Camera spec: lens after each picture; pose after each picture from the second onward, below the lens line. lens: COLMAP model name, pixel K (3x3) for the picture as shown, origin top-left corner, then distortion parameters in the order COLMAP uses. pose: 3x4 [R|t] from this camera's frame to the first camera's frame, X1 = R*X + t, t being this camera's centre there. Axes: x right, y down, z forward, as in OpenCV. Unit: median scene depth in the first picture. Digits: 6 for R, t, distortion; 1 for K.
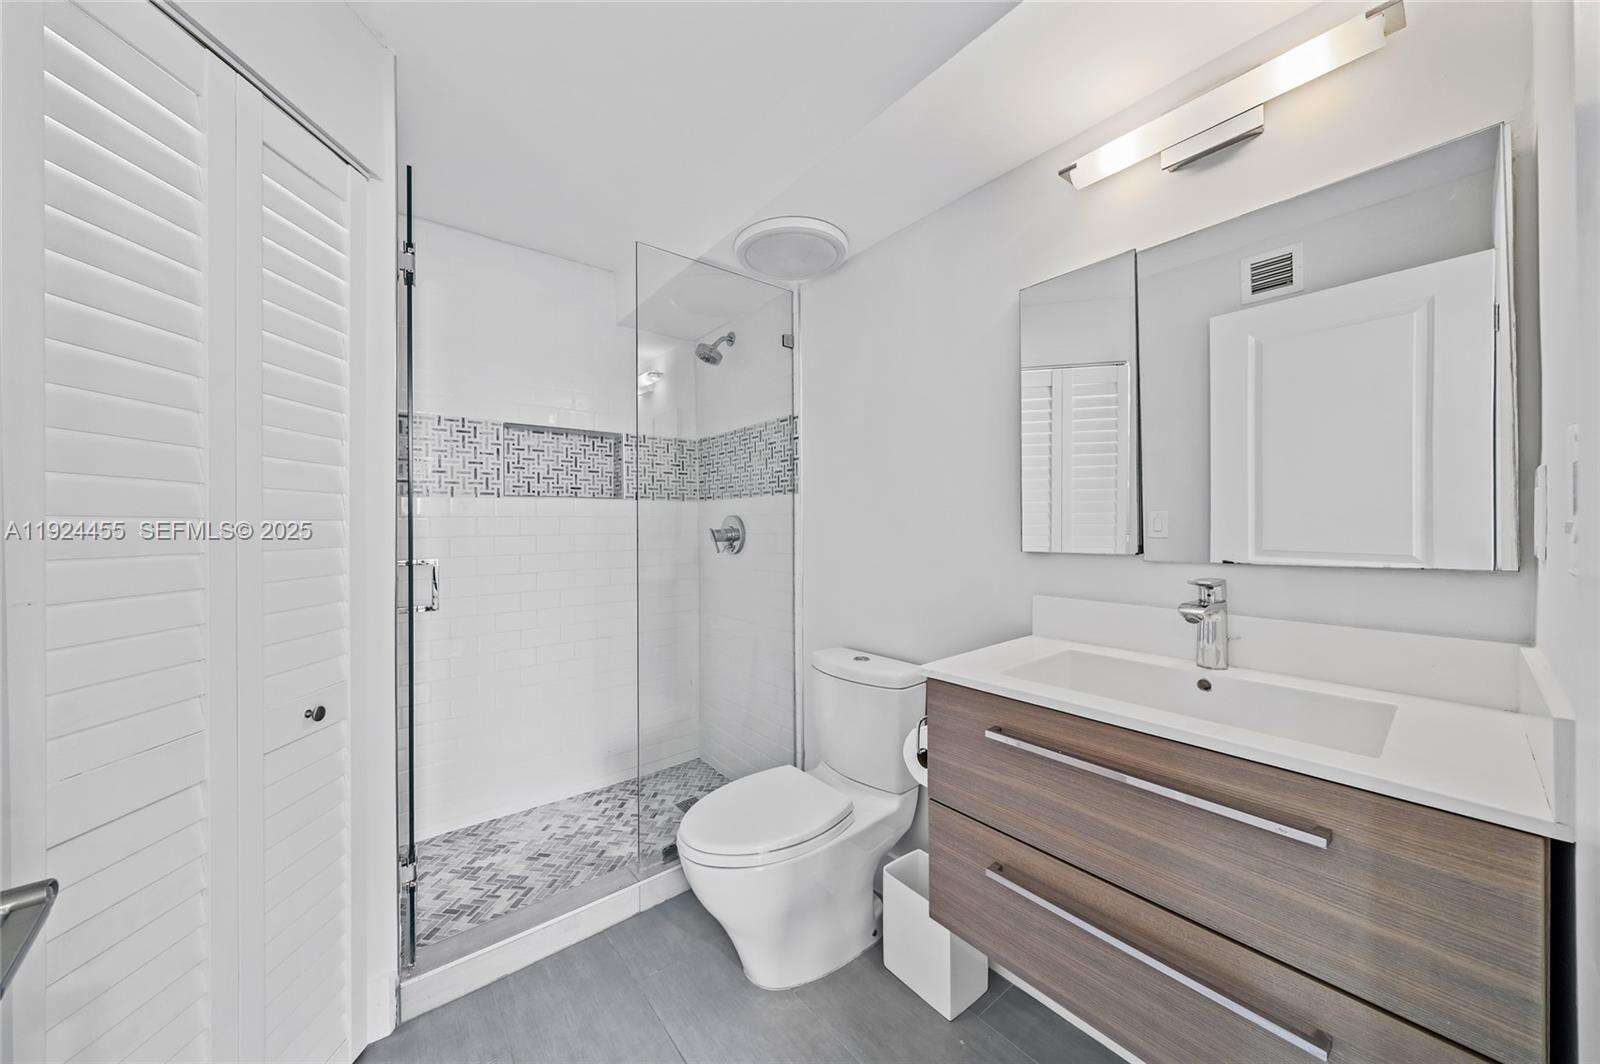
lens RADIAL K [[558.7, 0, 798.4], [0, 558.7, 525.4], [0, 0, 1]] dist [-0.009659, 0.000127]
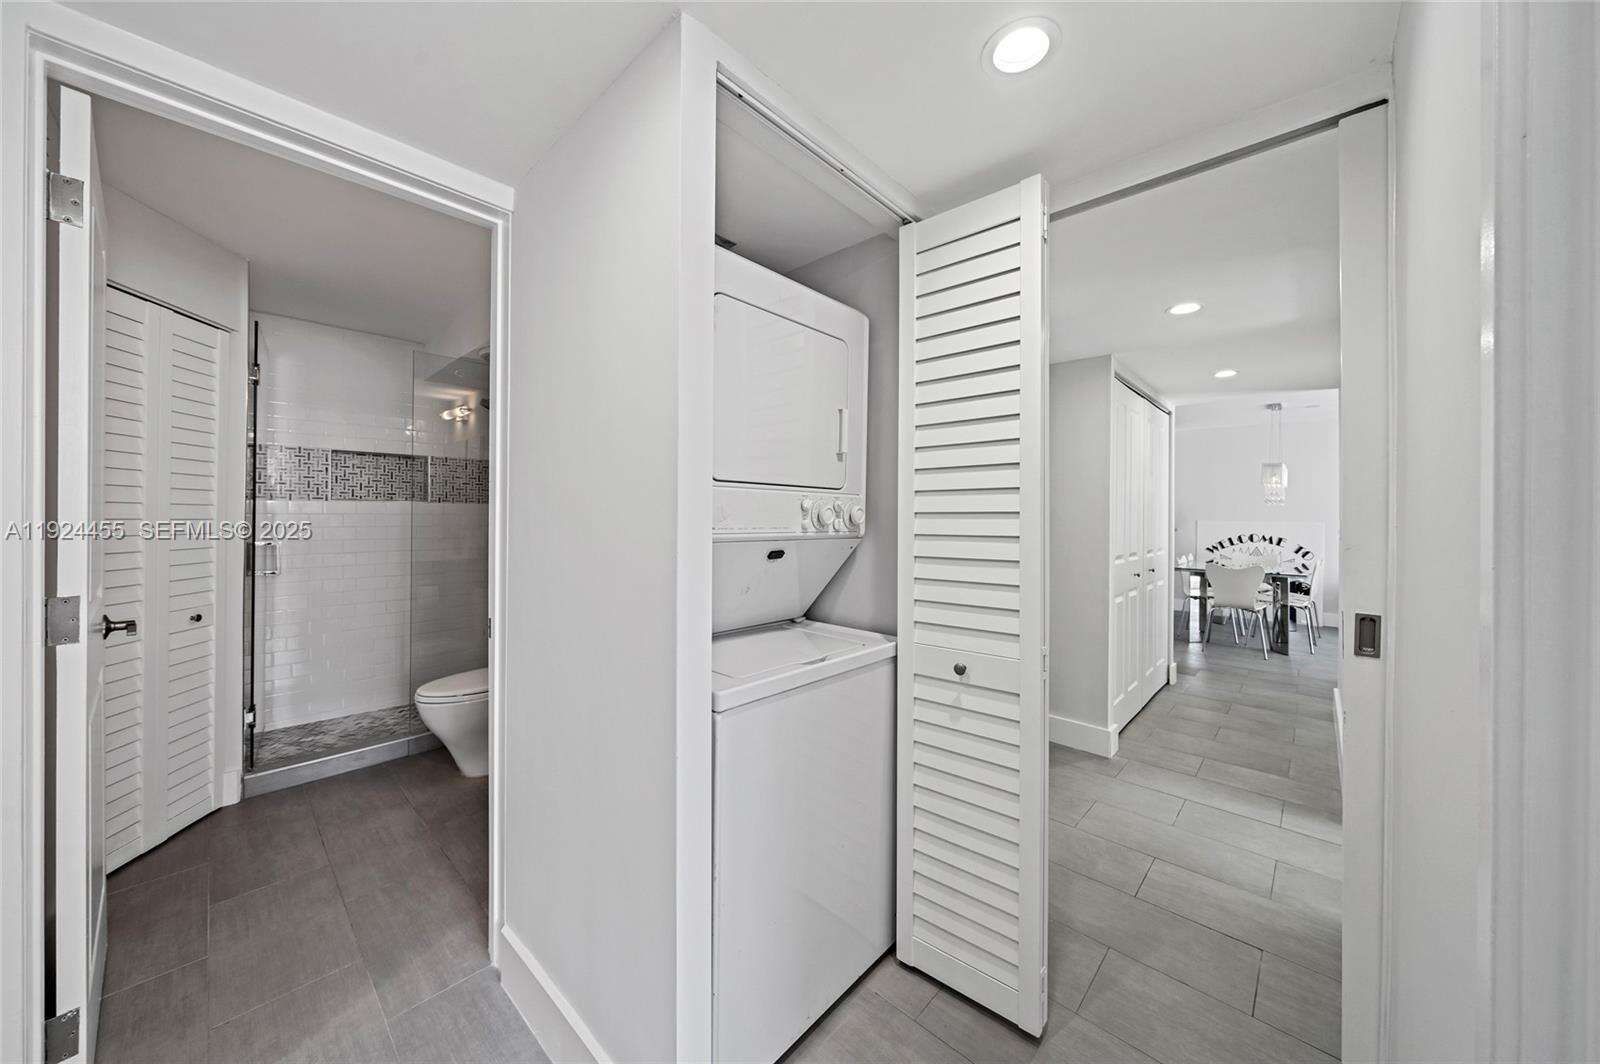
lens RADIAL K [[558.7, 0, 797.7], [0, 558.7, 519.4], [0, 0, 1]] dist [-0.009659, 0.000127]
pose [[0.988554, 0.013489, 0.150262, 0.483291], [-0.013242, 0.999909, -0.002645, -0.014367], [-0.150284, 0.000625, 0.988643, -0.649238]]
